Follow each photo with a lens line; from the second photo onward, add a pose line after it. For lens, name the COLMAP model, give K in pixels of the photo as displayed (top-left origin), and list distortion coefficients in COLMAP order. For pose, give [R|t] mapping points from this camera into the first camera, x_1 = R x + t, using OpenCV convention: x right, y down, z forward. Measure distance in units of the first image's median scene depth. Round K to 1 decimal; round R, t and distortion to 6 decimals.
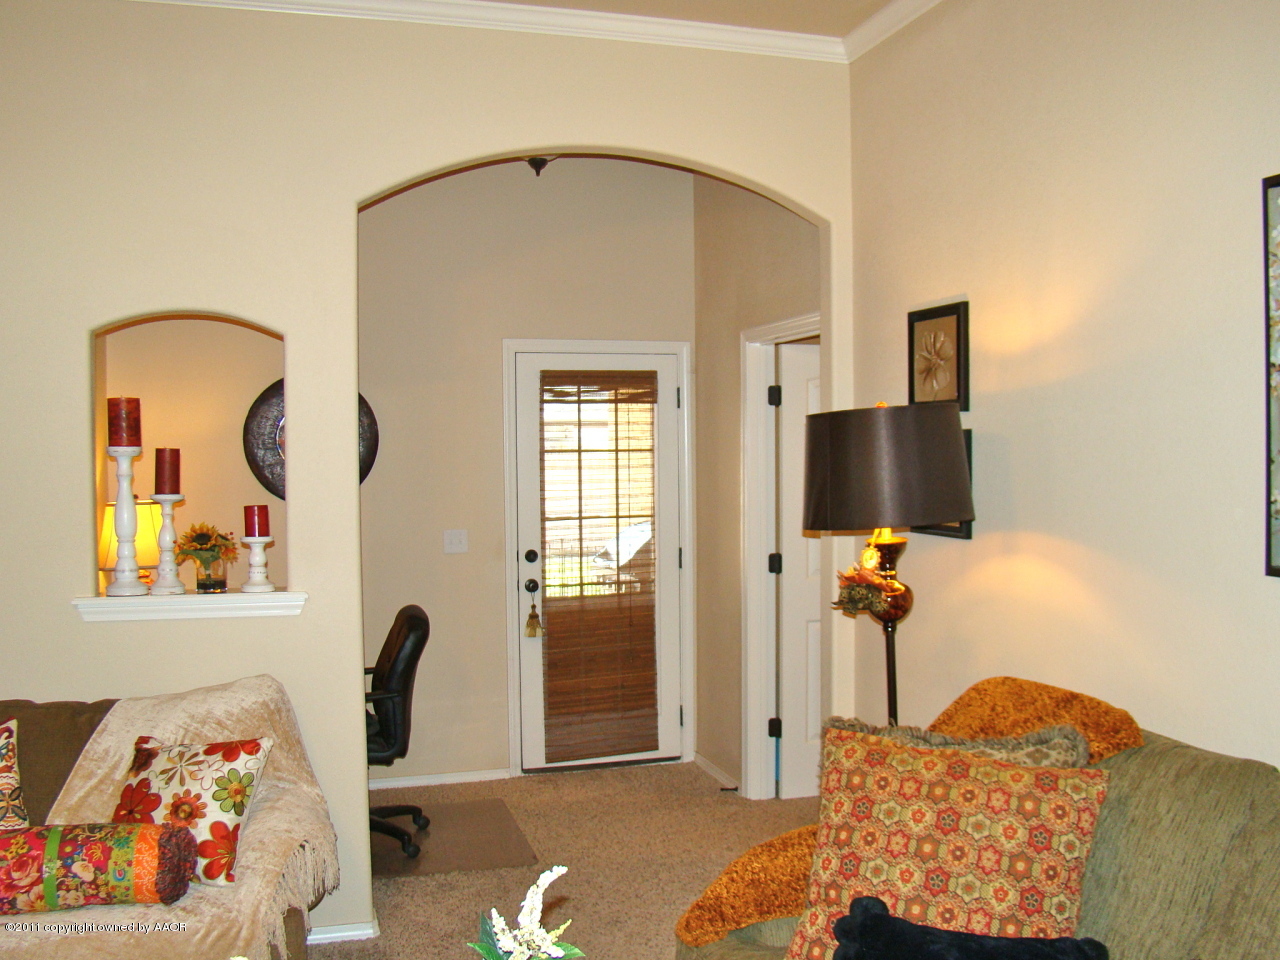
lens RADIAL K [[1188.7, 0, 630.2], [0, 1188.7, 488.5], [0, 0, 1]] dist [-0.110556, 0.000000]
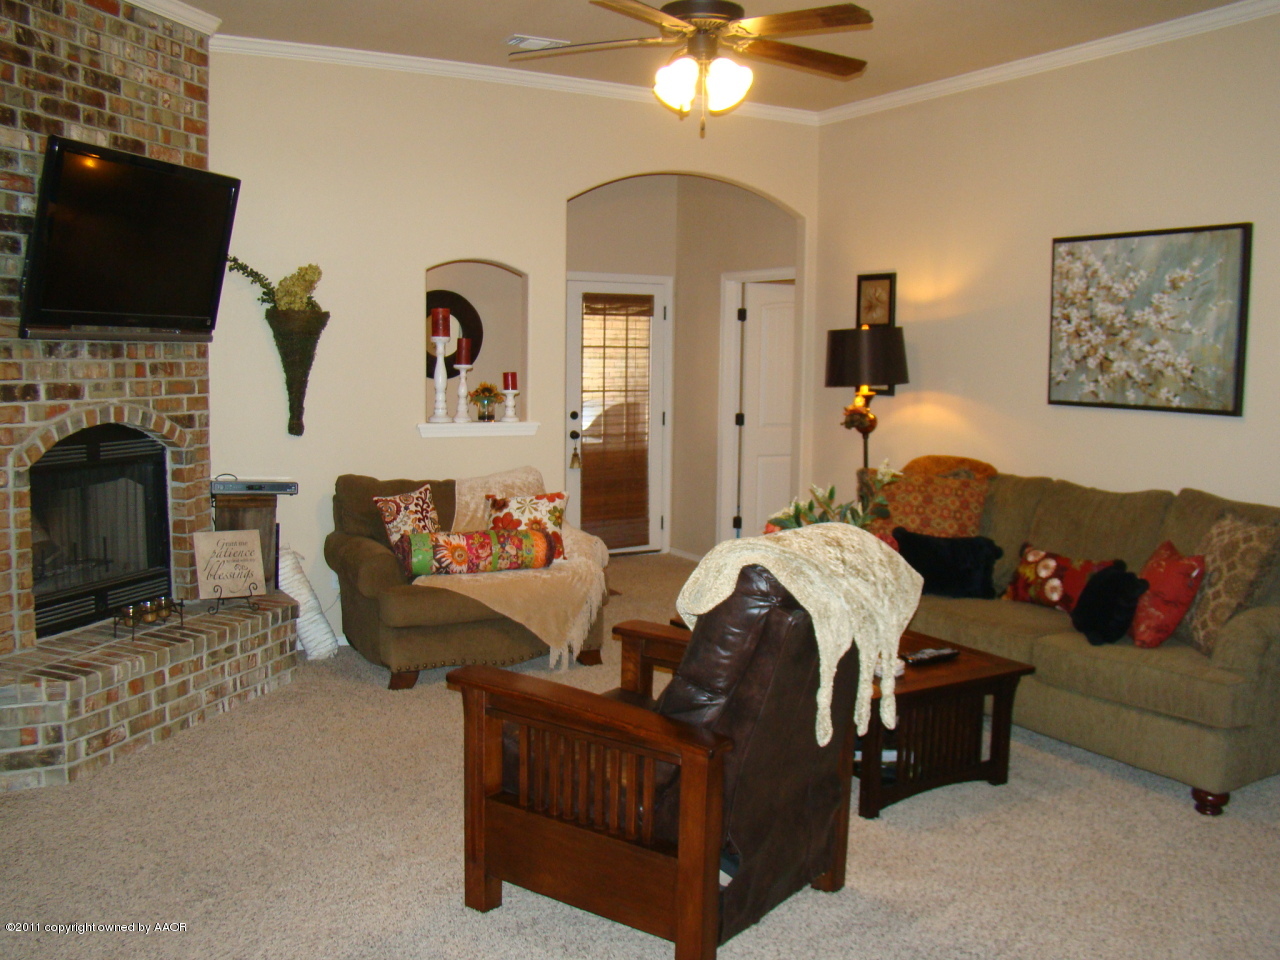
lens RADIAL K [[1188.7, 0, 646.5], [0, 1188.7, 476.1], [0, 0, 1]] dist [-0.110556, 0.000000]
pose [[0.972205, -0.001240, 0.234126, -0.547003], [-0.014903, 0.997630, 0.067169, 0.048362], [-0.233655, -0.068791, 0.969883, -0.782028]]
